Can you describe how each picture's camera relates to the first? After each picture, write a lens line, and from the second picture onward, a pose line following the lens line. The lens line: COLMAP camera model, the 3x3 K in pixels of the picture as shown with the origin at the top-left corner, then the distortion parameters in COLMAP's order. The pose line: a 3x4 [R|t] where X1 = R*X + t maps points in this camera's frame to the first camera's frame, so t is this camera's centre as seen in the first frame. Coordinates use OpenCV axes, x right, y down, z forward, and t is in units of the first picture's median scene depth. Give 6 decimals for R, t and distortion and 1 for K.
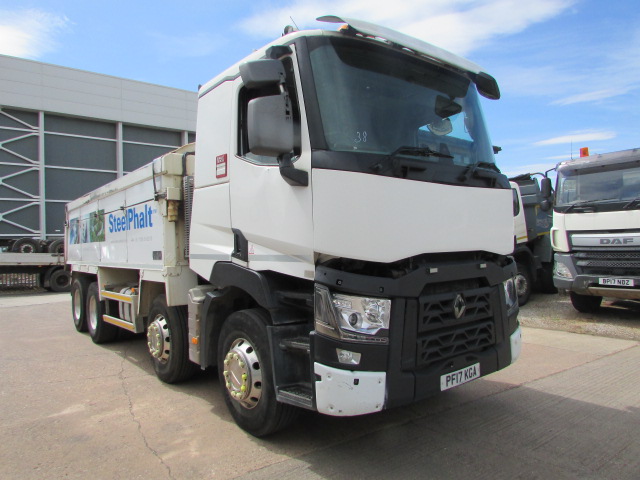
lens RADIAL K [[447.9, 0, 320.0], [0, 447.9, 240.0], [0, 0, 1]] dist [-0.024618, 0.002642]
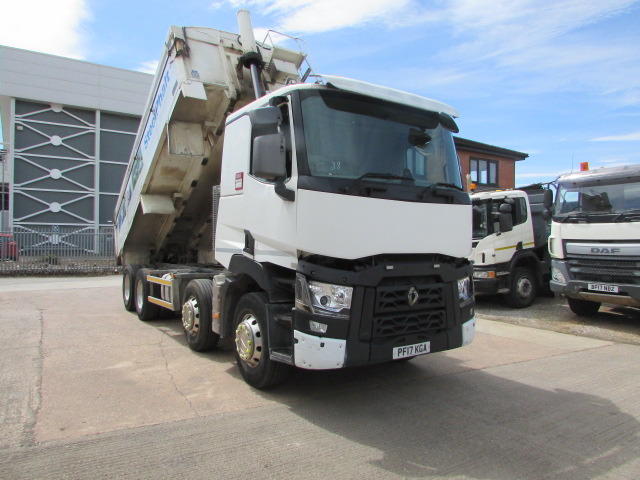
lens RADIAL K [[447.8, 0, 321.1], [0, 447.8, 246.5], [0, 0, 1]] dist [-0.025374, 0.004312]
pose [[0.995530, 0.036848, -0.086967, 0.144420], [-0.035078, 0.999147, 0.021793, -0.013130], [0.087696, -0.018645, 0.995973, -0.289633]]
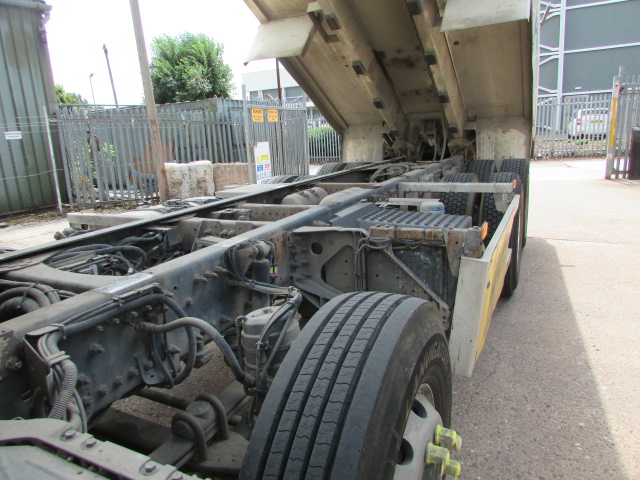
lens RADIAL K [[457.6, 0, 311.8], [0, 457.6, 236.1], [0, 0, 1]] dist [-0.059226, 0.044131]
pose [[0.399381, 0.209279, -0.892579, 0.200093], [0.059130, 0.965690, 0.252878, 0.038404], [0.914876, -0.153773, 0.373303, 1.660741]]
